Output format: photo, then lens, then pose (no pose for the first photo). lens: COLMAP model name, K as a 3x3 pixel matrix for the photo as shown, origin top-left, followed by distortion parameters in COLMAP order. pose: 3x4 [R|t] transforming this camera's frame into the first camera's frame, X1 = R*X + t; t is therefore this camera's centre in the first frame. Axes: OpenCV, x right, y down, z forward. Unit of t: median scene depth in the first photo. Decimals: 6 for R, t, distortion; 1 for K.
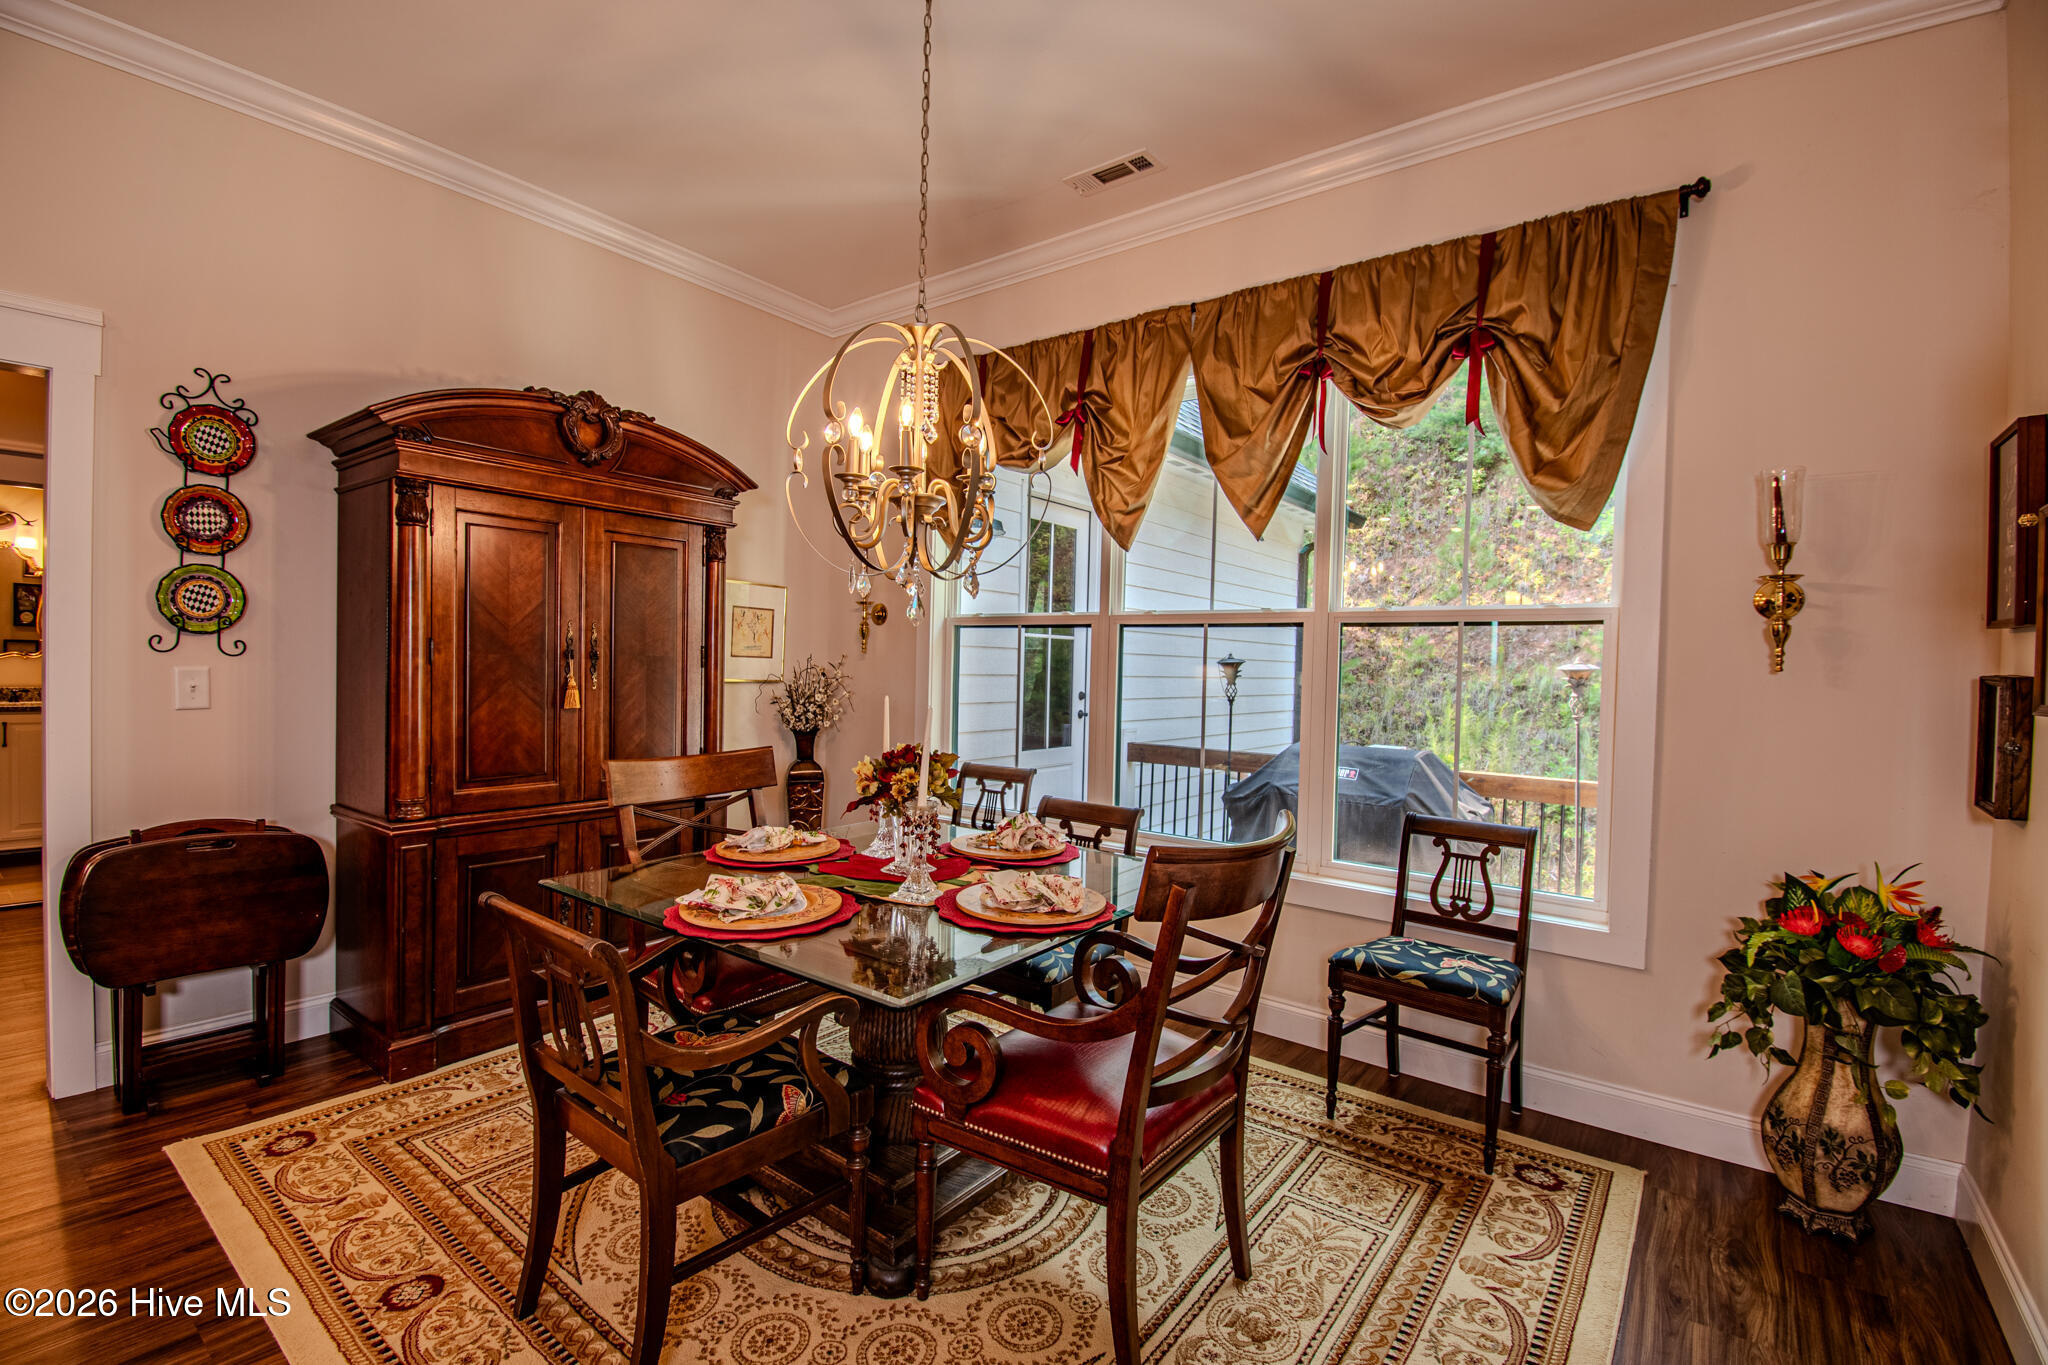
lens RADIAL K [[899.0, 0, 1045.4], [0, 899.0, 684.0], [0, 0, 1]] dist [-0.010420, -0.000290]
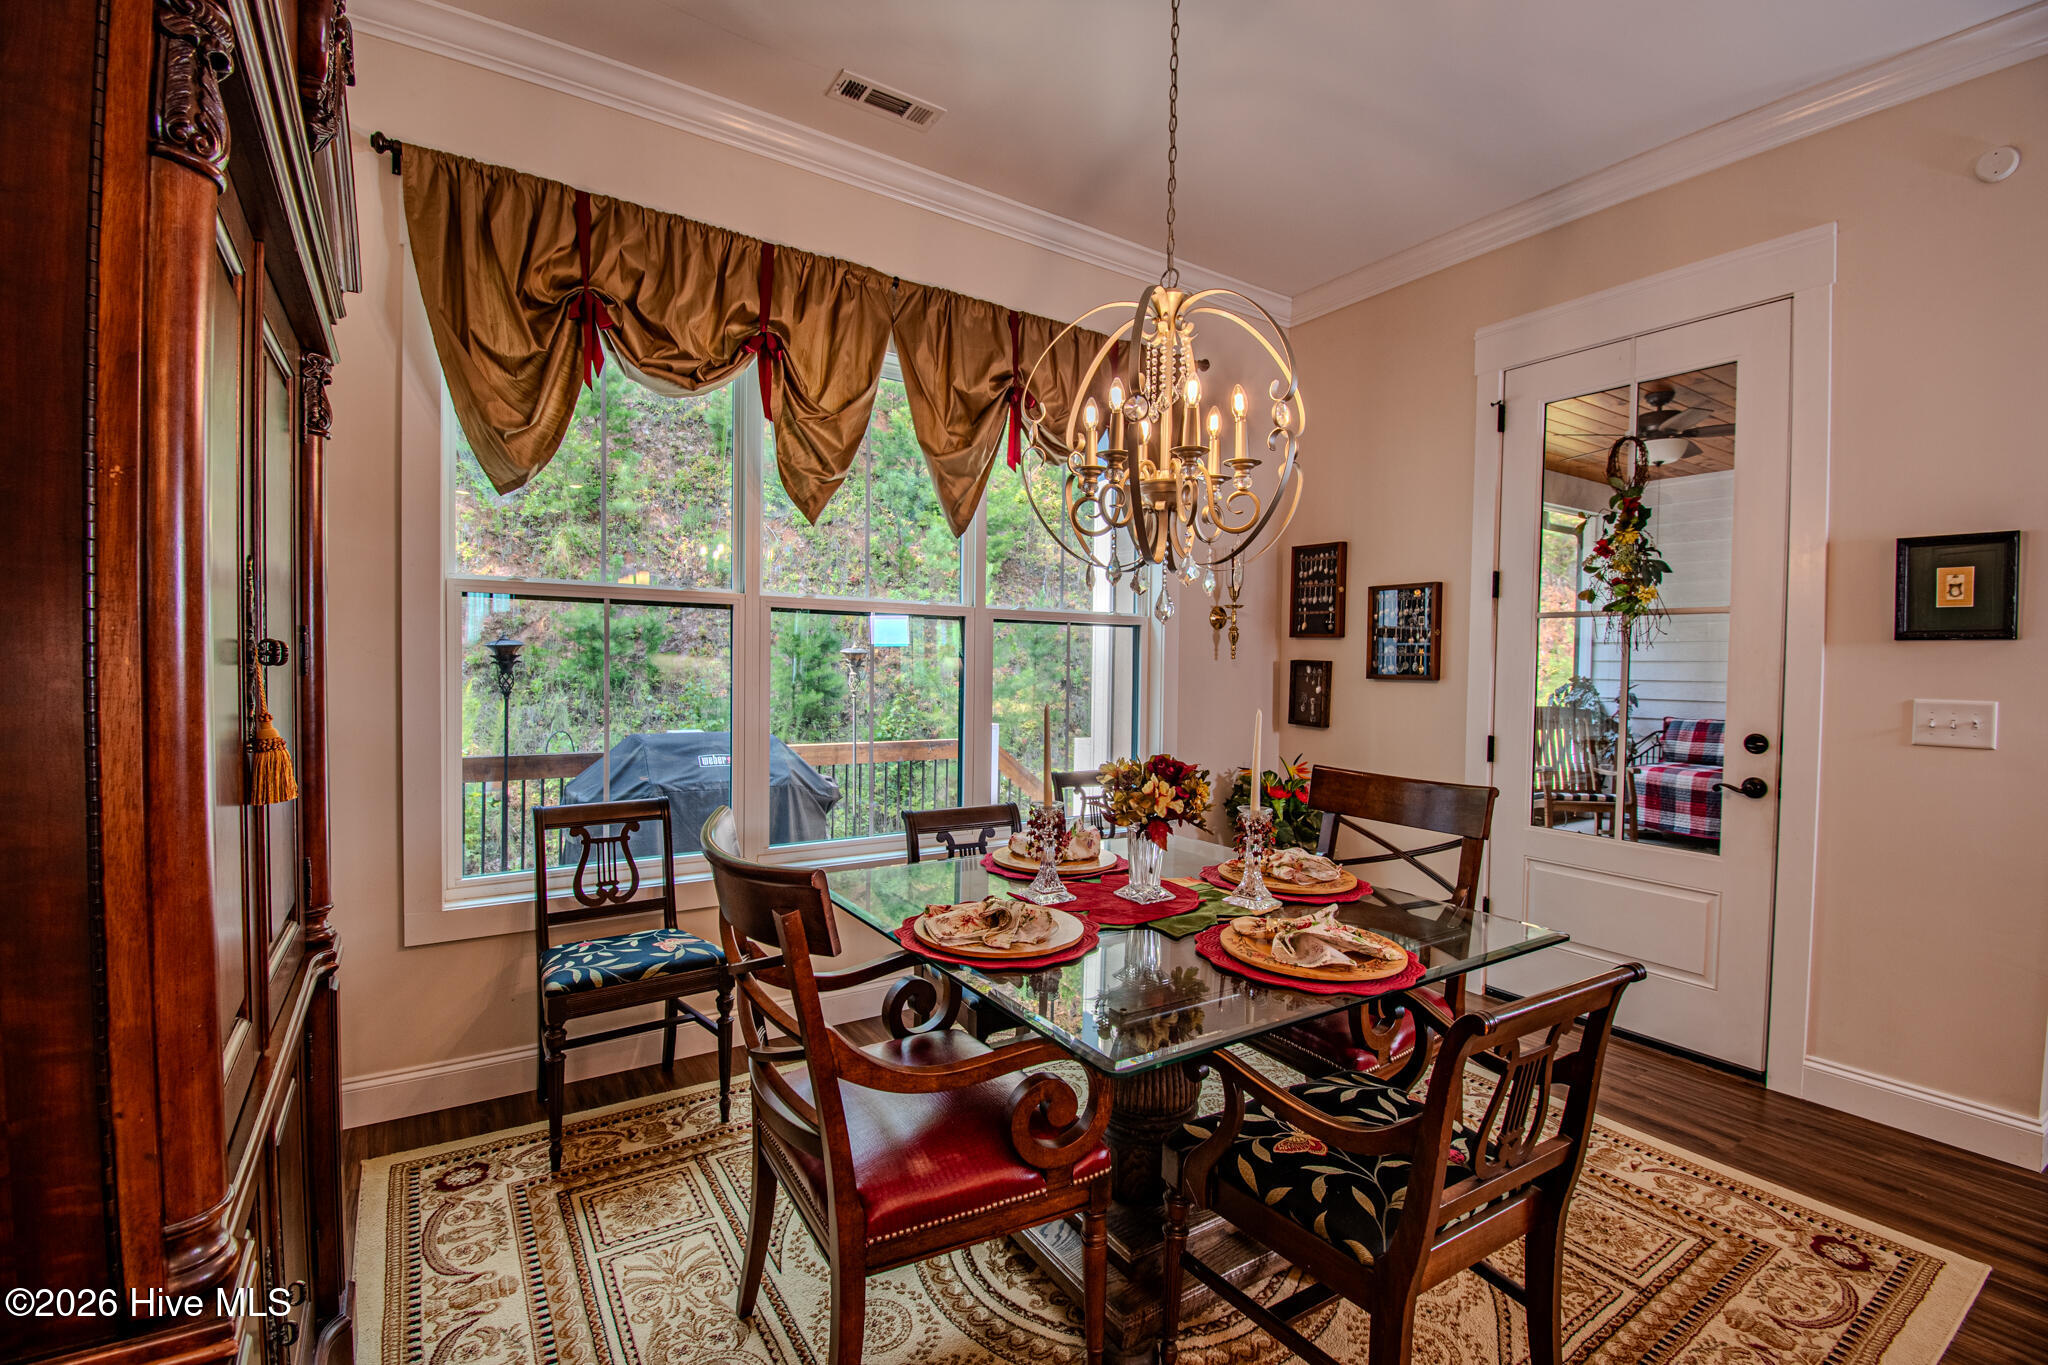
lens RADIAL K [[899.0, 0, 1036.8], [0, 899.0, 682.8], [0, 0, 1]] dist [-0.010420, -0.000290]
pose [[0.312789, -0.042862, 0.948855, -0.325495], [0.013321, 0.999081, 0.040740, -0.013847], [-0.949729, -0.000103, 0.313073, 0.256107]]
